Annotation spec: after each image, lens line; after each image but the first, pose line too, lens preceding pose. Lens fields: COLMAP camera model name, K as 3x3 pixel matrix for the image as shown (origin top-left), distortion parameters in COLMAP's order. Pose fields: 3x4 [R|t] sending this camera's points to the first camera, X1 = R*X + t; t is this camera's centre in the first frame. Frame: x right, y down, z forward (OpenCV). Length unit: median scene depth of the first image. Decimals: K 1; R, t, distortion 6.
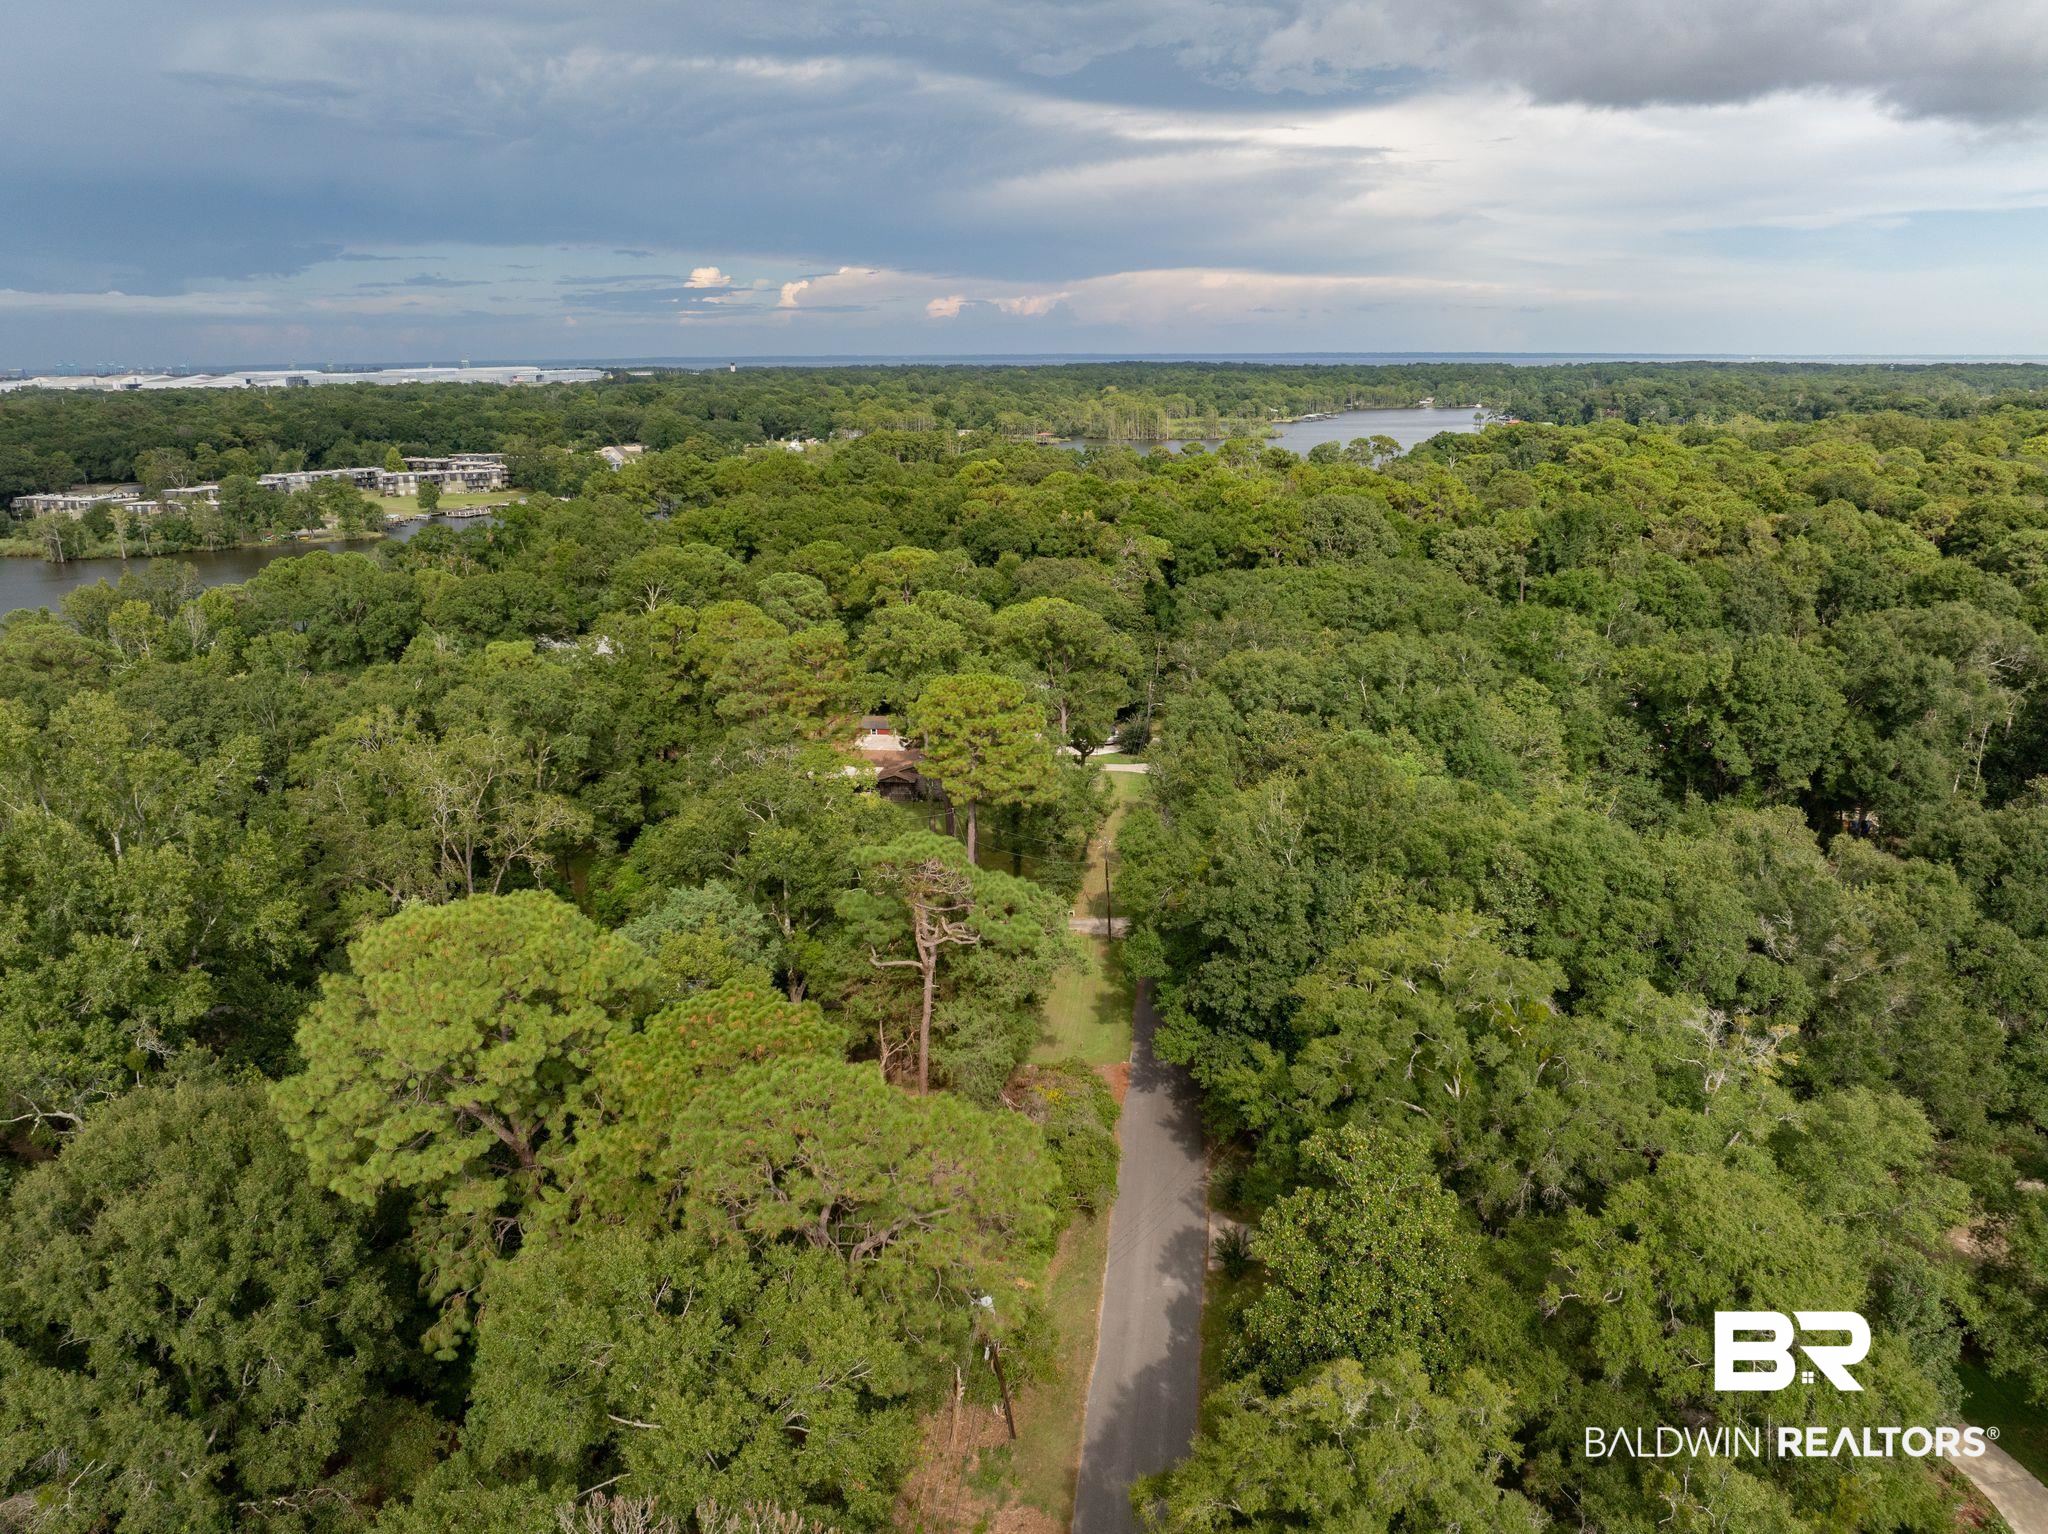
lens RADIAL K [[1405.8, 0, 1035.0], [0, 1405.8, 788.7], [0, 0, 1]] dist [-0.068292, 0.022973]
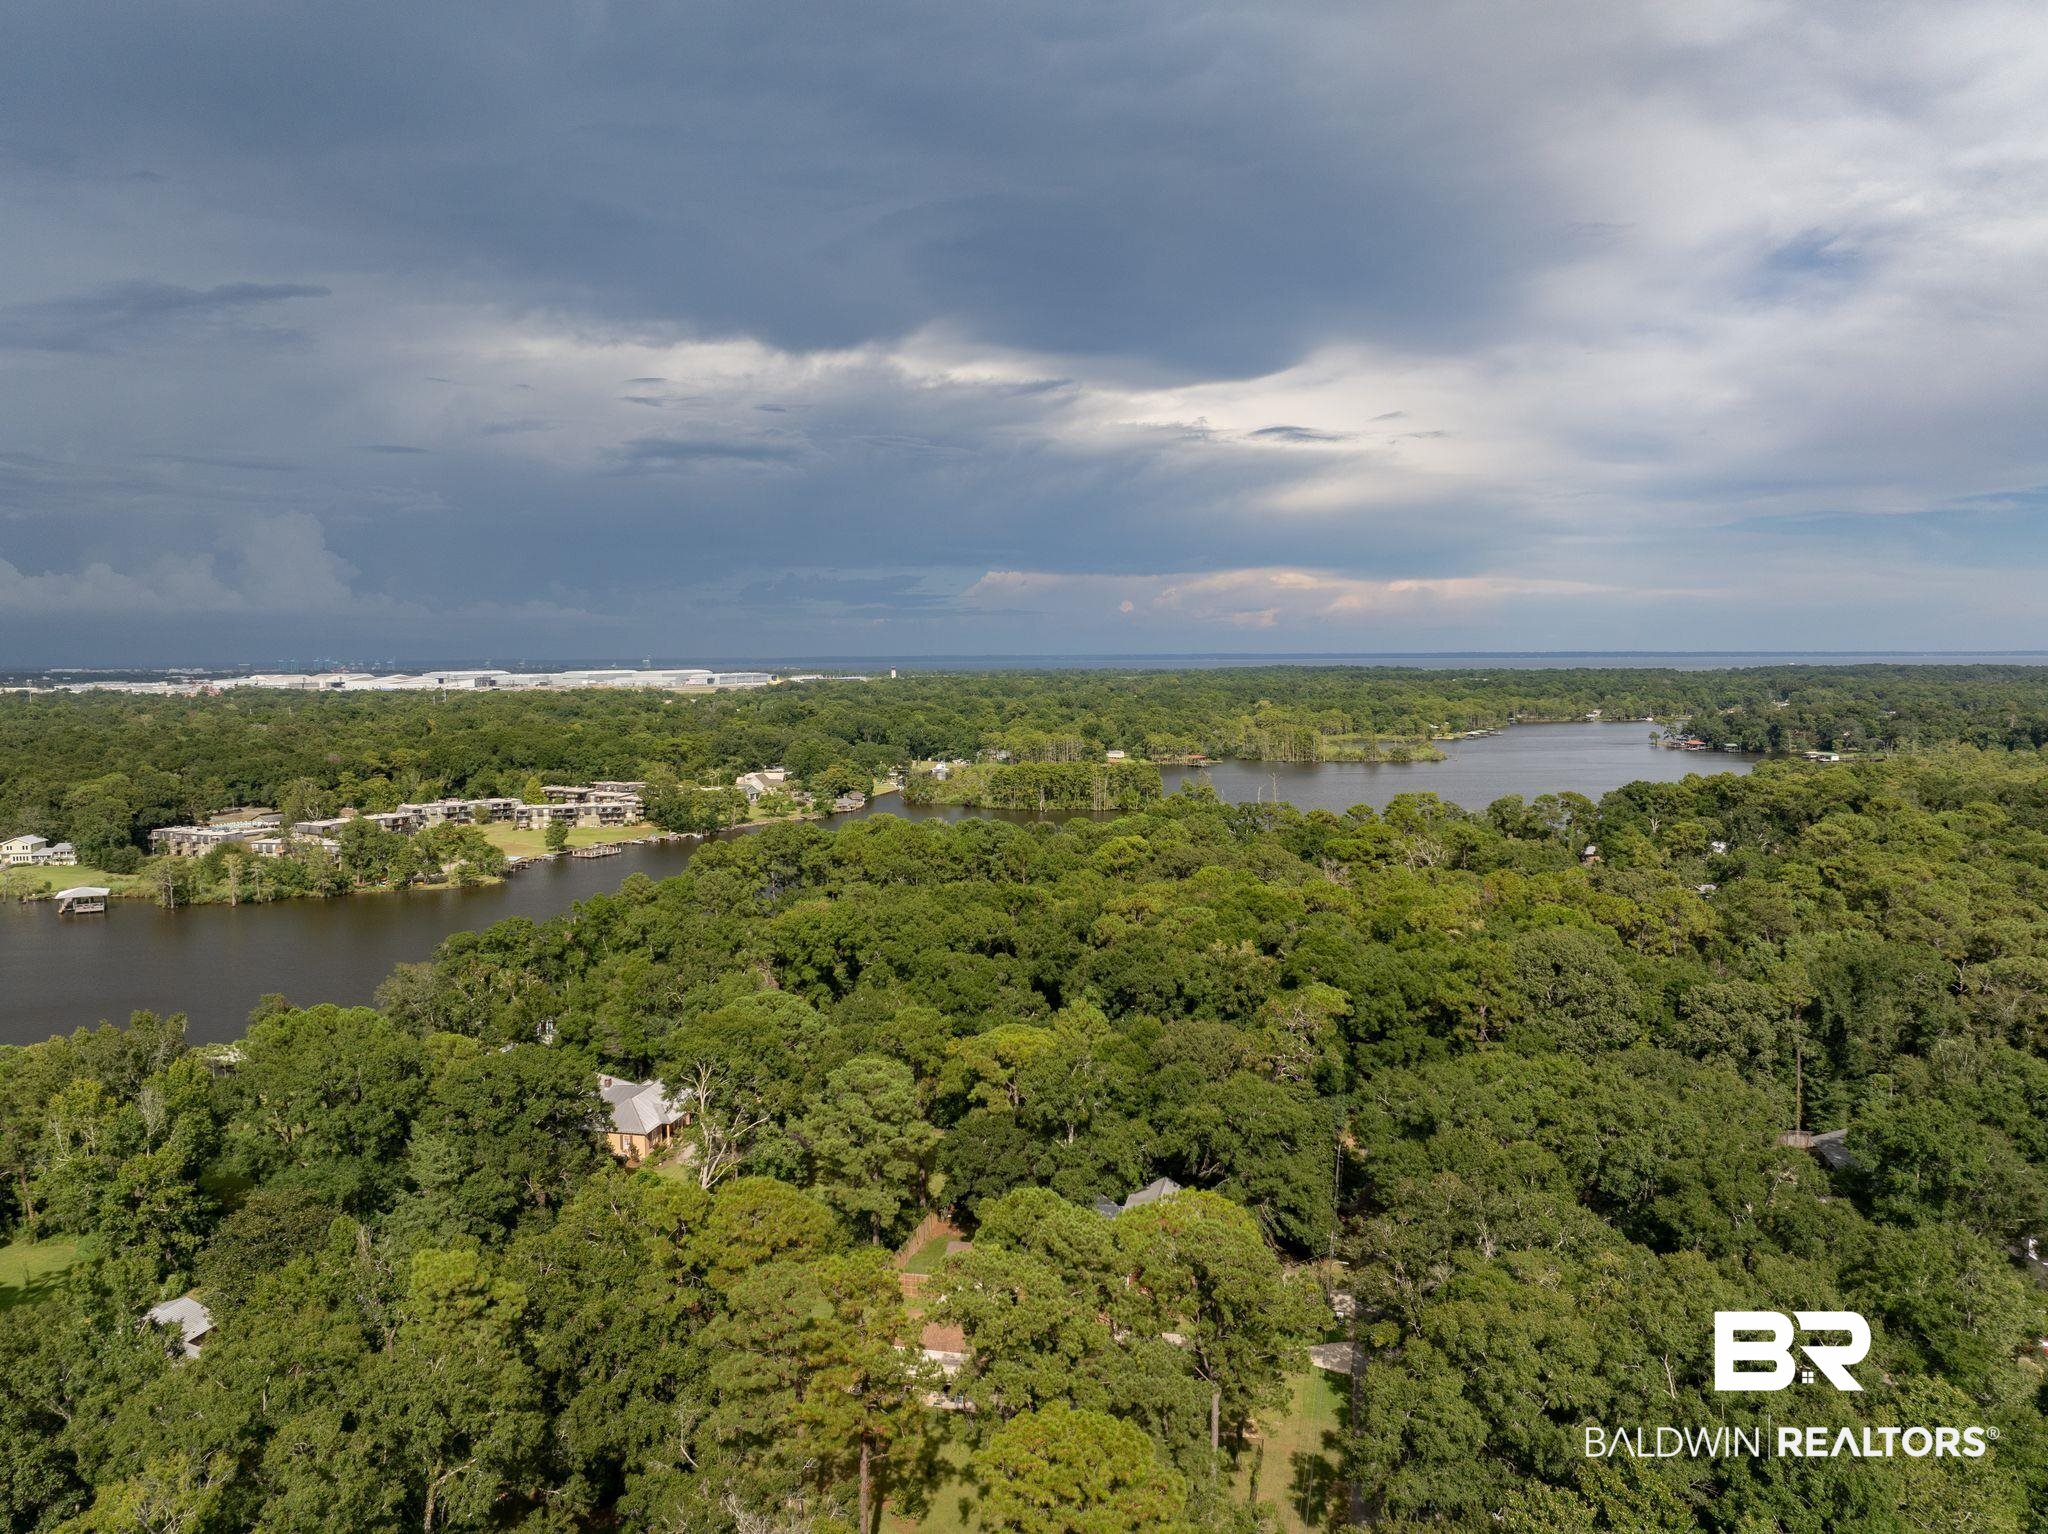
lens RADIAL K [[1405.8, 0, 1035.0], [0, 1405.8, 788.7], [0, 0, 1]] dist [-0.068292, 0.022973]
pose [[0.994131, 0.008506, -0.107848, 0.004083], [-0.030255, 0.978987, -0.201667, -0.193788], [0.103866, 0.203747, 0.973498, 0.263858]]
